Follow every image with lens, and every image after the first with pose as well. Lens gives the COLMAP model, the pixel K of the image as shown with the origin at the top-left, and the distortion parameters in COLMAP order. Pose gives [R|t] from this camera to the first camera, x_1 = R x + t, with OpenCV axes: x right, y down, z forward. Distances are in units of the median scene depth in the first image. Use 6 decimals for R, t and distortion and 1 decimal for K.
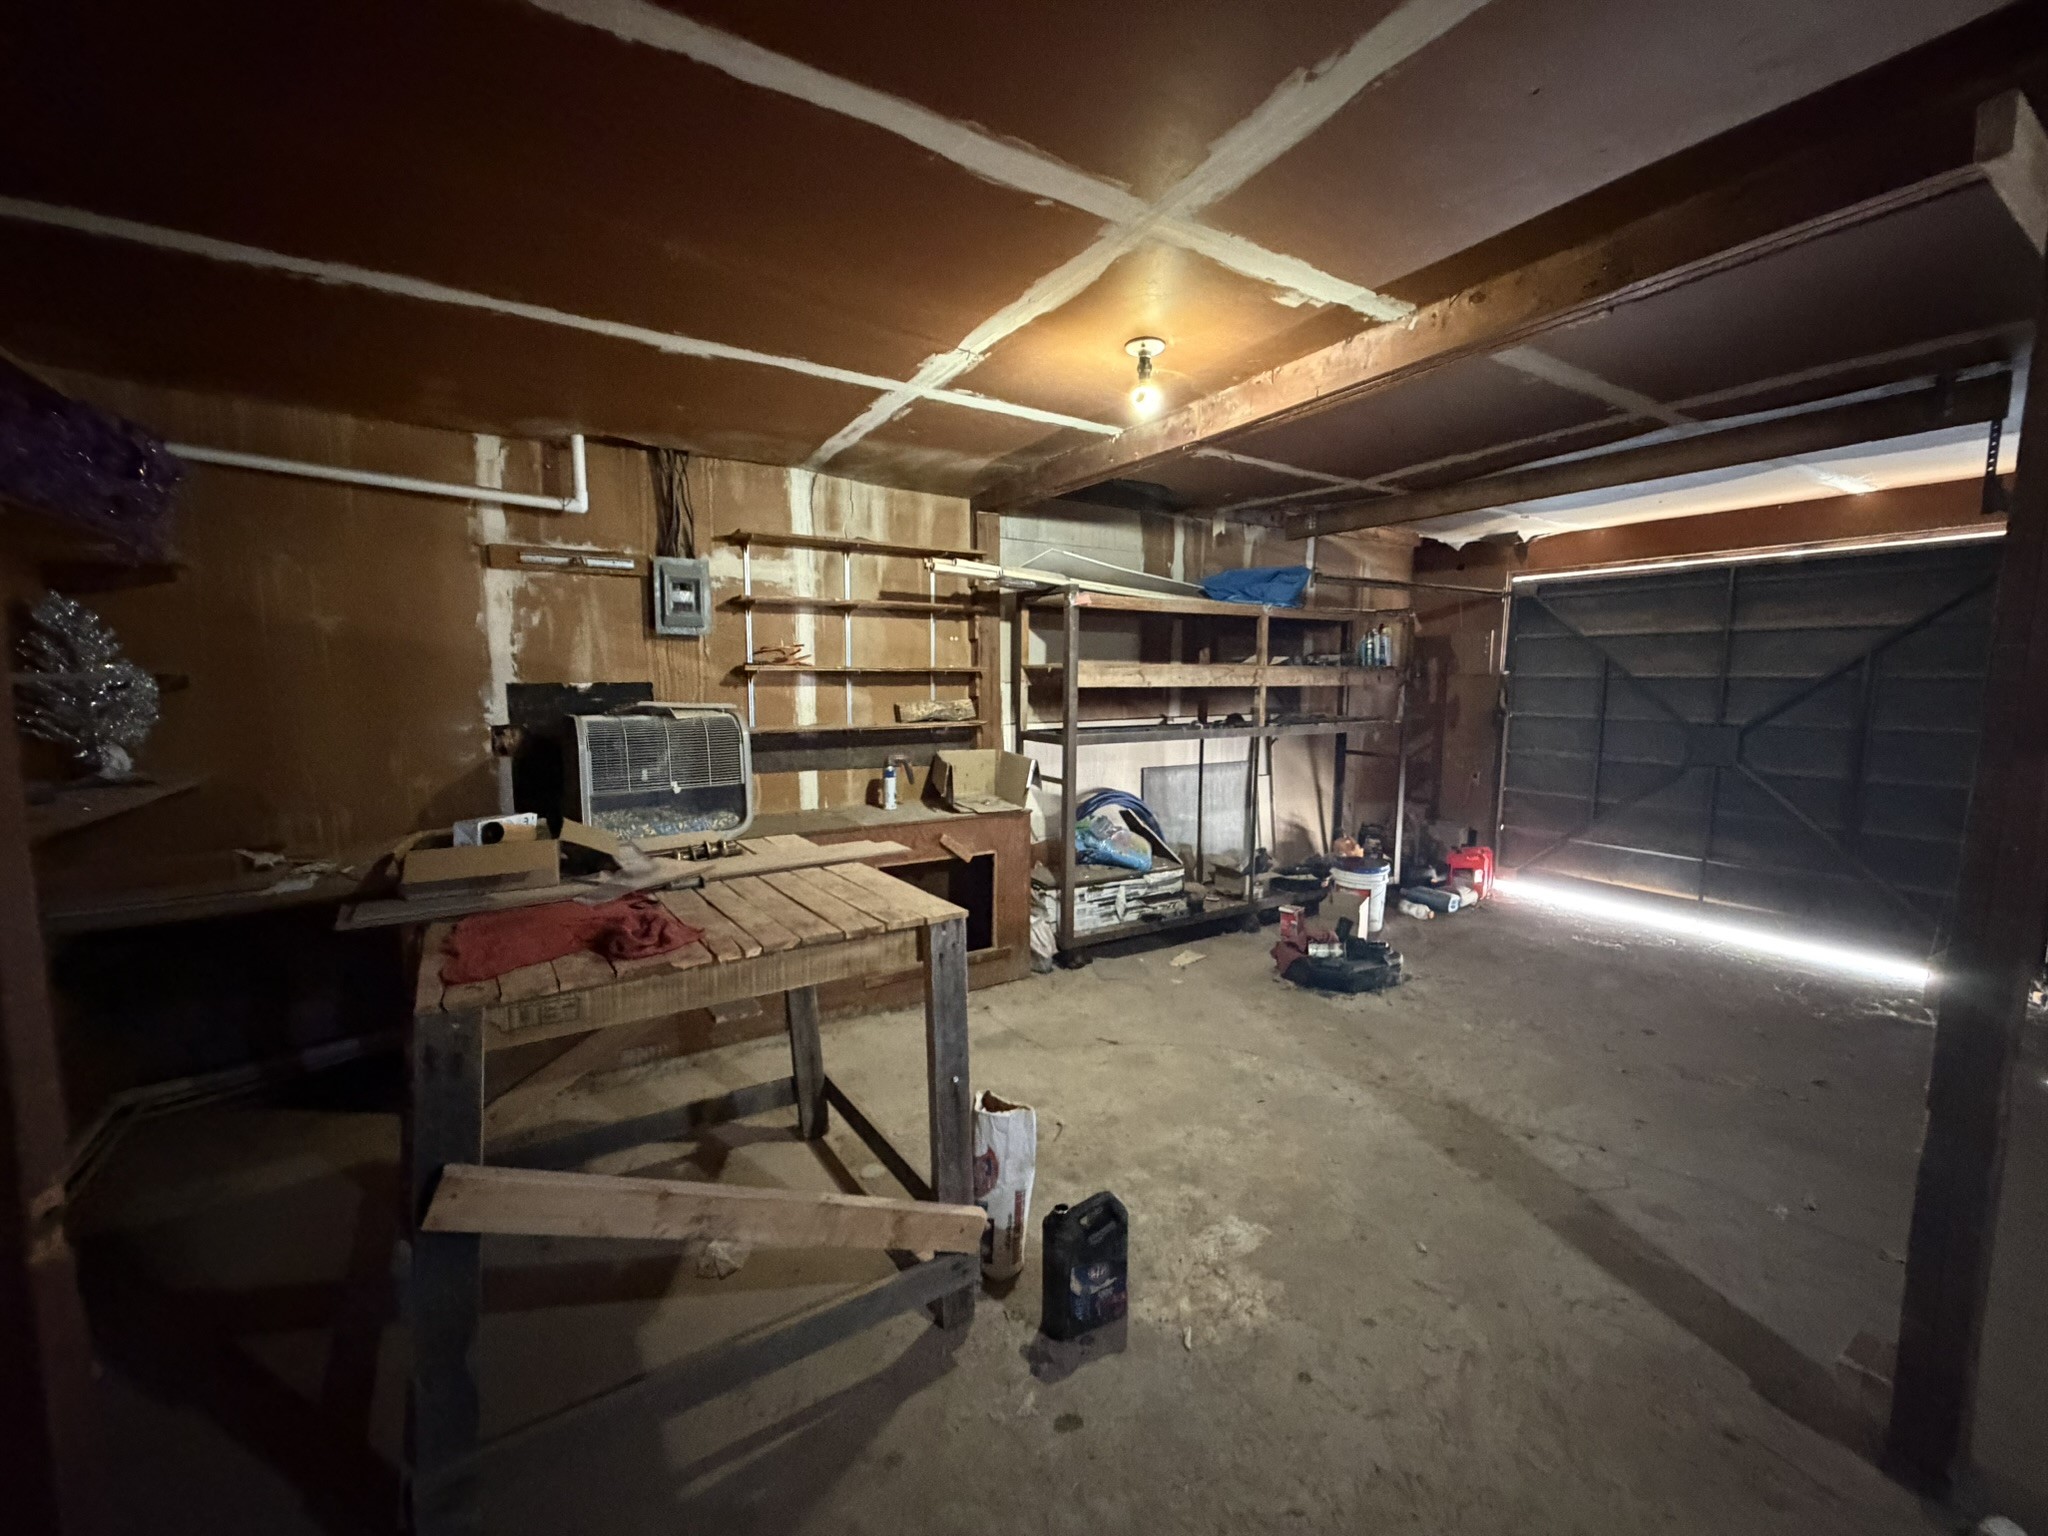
lens RADIAL K [[826.3, 0, 1020.7], [0, 826.3, 768.7], [0, 0, 1]] dist [0.002781, 0.000403]
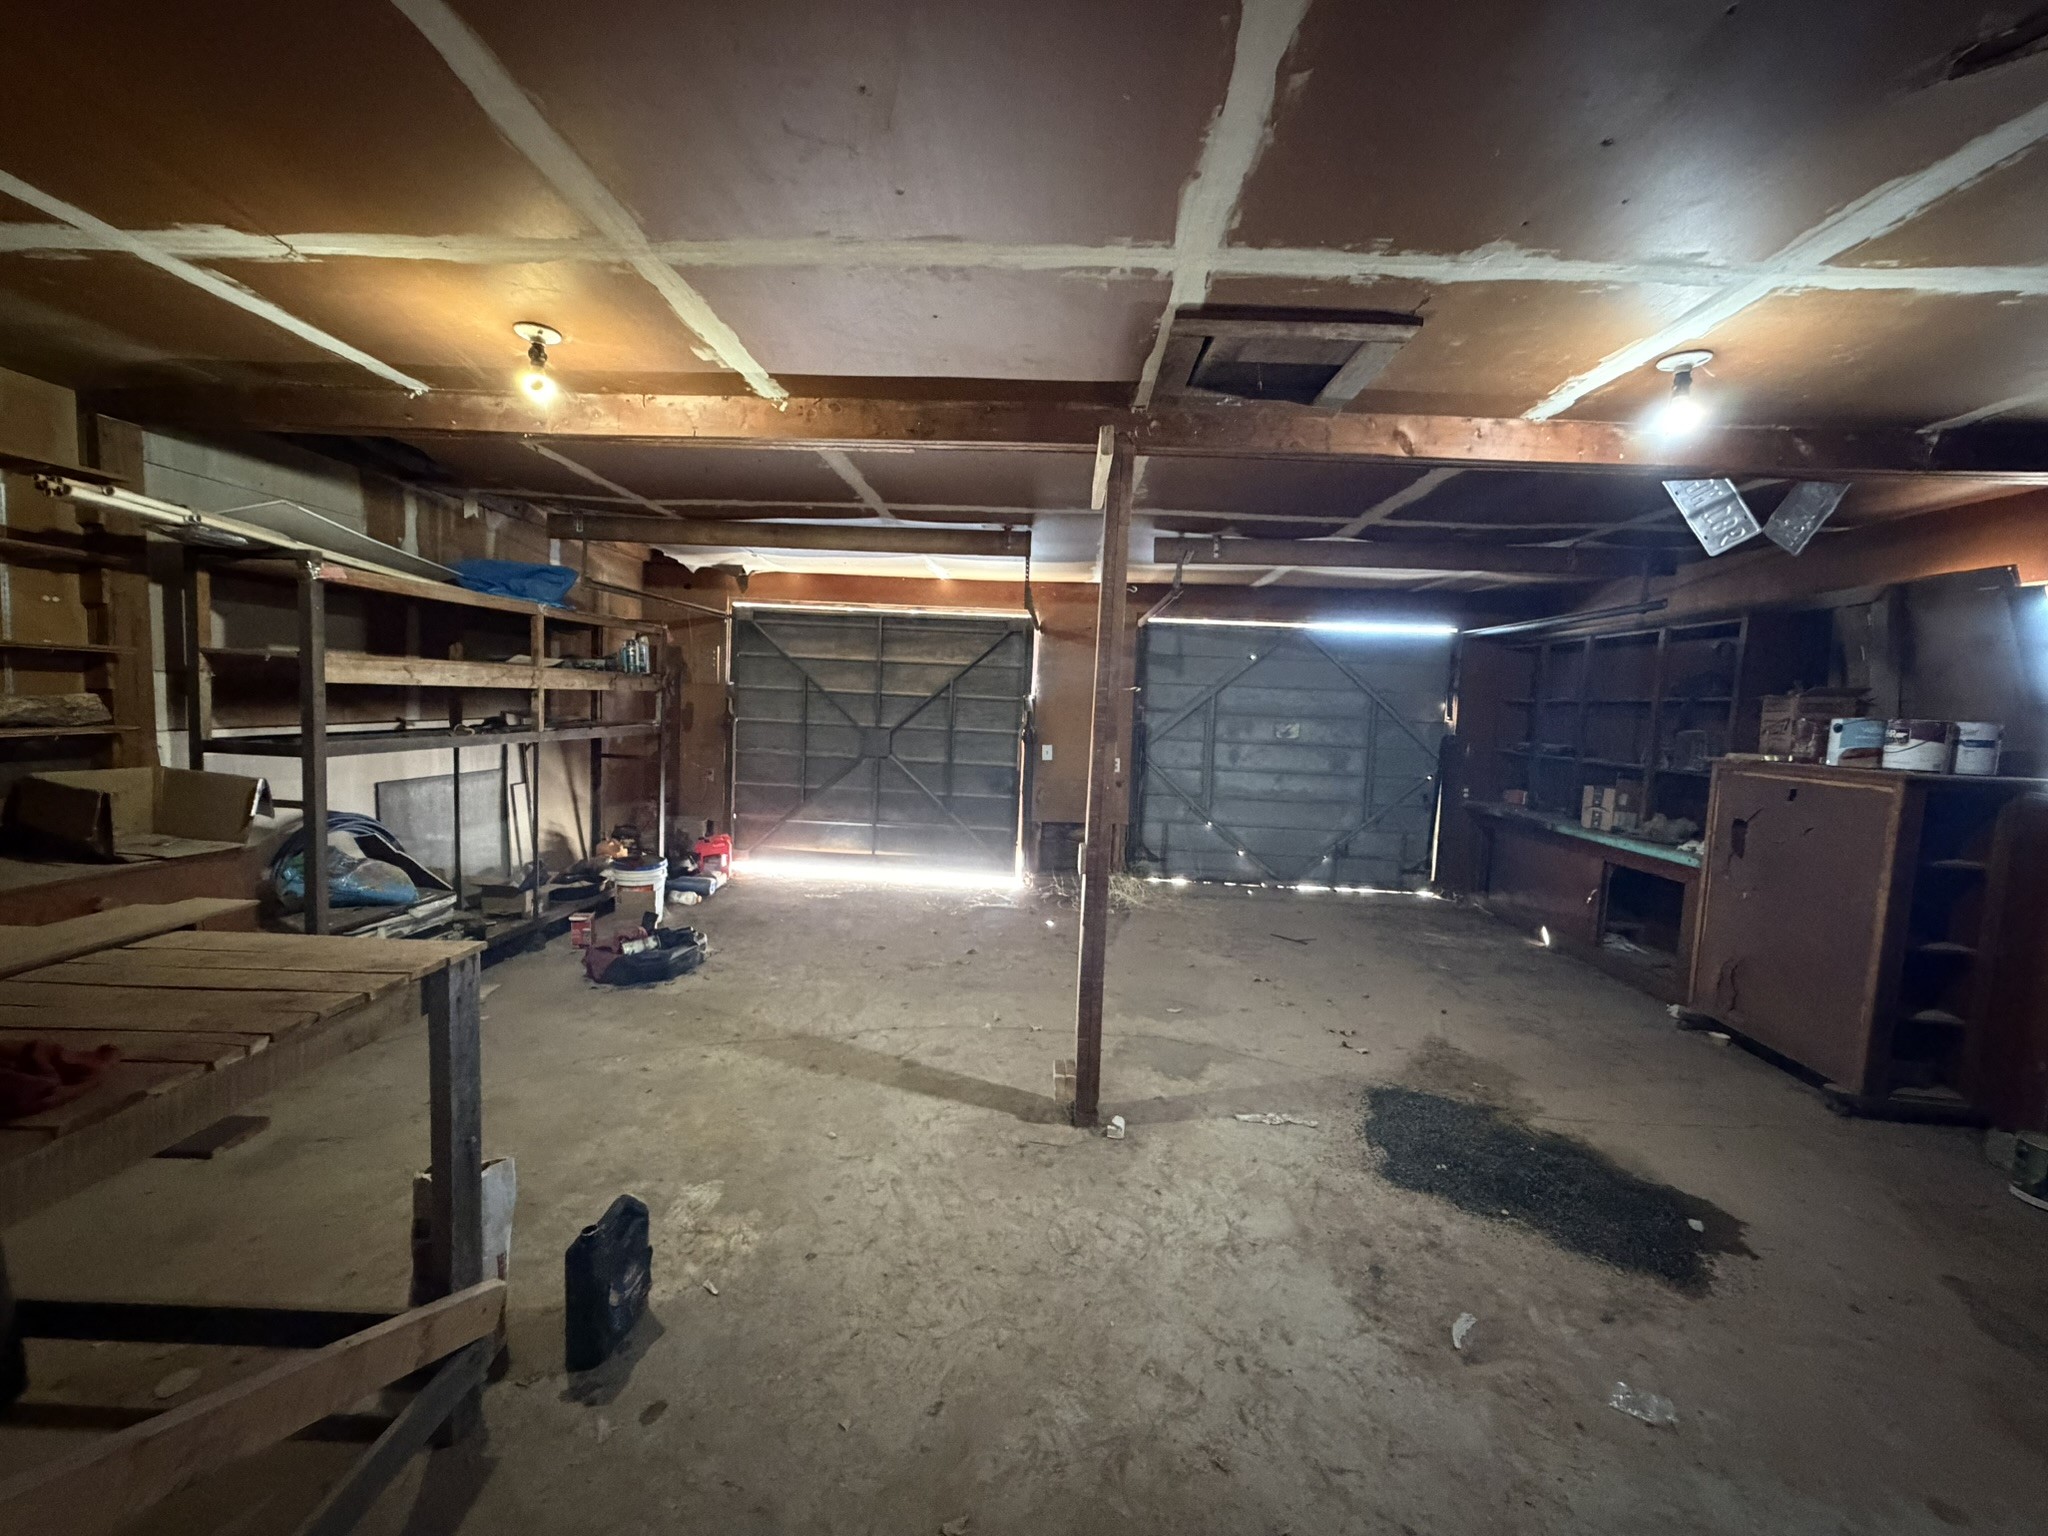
lens RADIAL K [[826.3, 0, 1025.3], [0, 826.3, 768.8], [0, 0, 1]] dist [0.002781, 0.000403]
pose [[0.558823, -0.046171, 0.828001, -0.205672], [0.049291, 0.998533, 0.022413, -0.001909], [-0.827821, 0.028288, 0.560279, 0.009493]]
